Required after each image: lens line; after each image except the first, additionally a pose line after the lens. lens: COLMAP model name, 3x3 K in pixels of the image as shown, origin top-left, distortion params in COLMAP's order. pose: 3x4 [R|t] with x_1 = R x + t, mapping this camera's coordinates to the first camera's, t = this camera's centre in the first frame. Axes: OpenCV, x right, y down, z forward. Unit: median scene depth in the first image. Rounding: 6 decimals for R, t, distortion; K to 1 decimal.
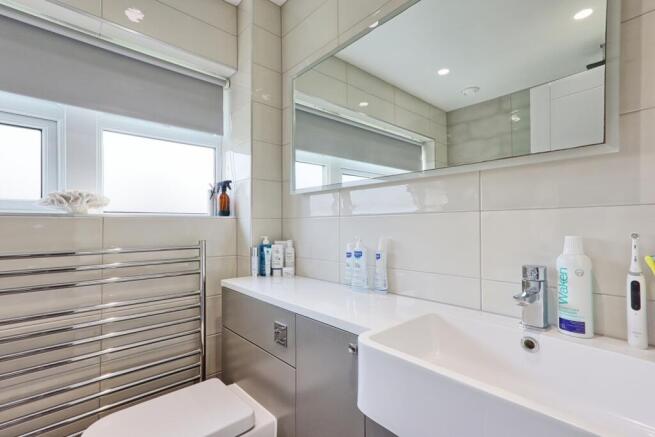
lens RADIAL K [[305.1, 0, 327.8], [0, 305.1, 219.8], [0, 0, 1]] dist [-0.028808, 0.034728]
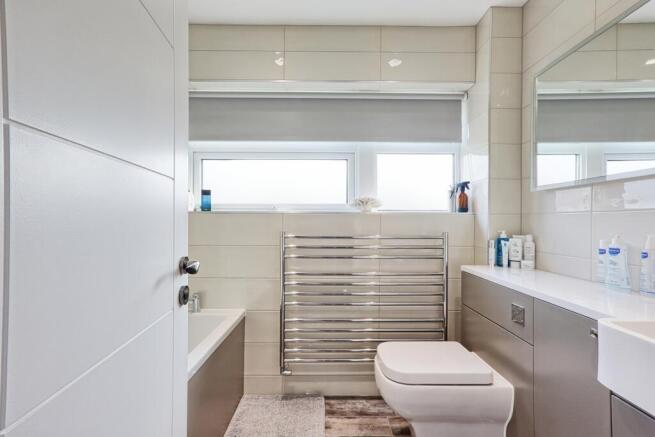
lens RADIAL K [[305.1, 0, 327.8], [0, 305.1, 219.8], [0, 0, 1]] dist [-0.028808, 0.034728]
pose [[0.751148, 0.007449, -0.660092, 0.042938], [0.001683, 0.999911, 0.013198, -0.000121], [0.660131, -0.011024, 0.751069, -0.240725]]
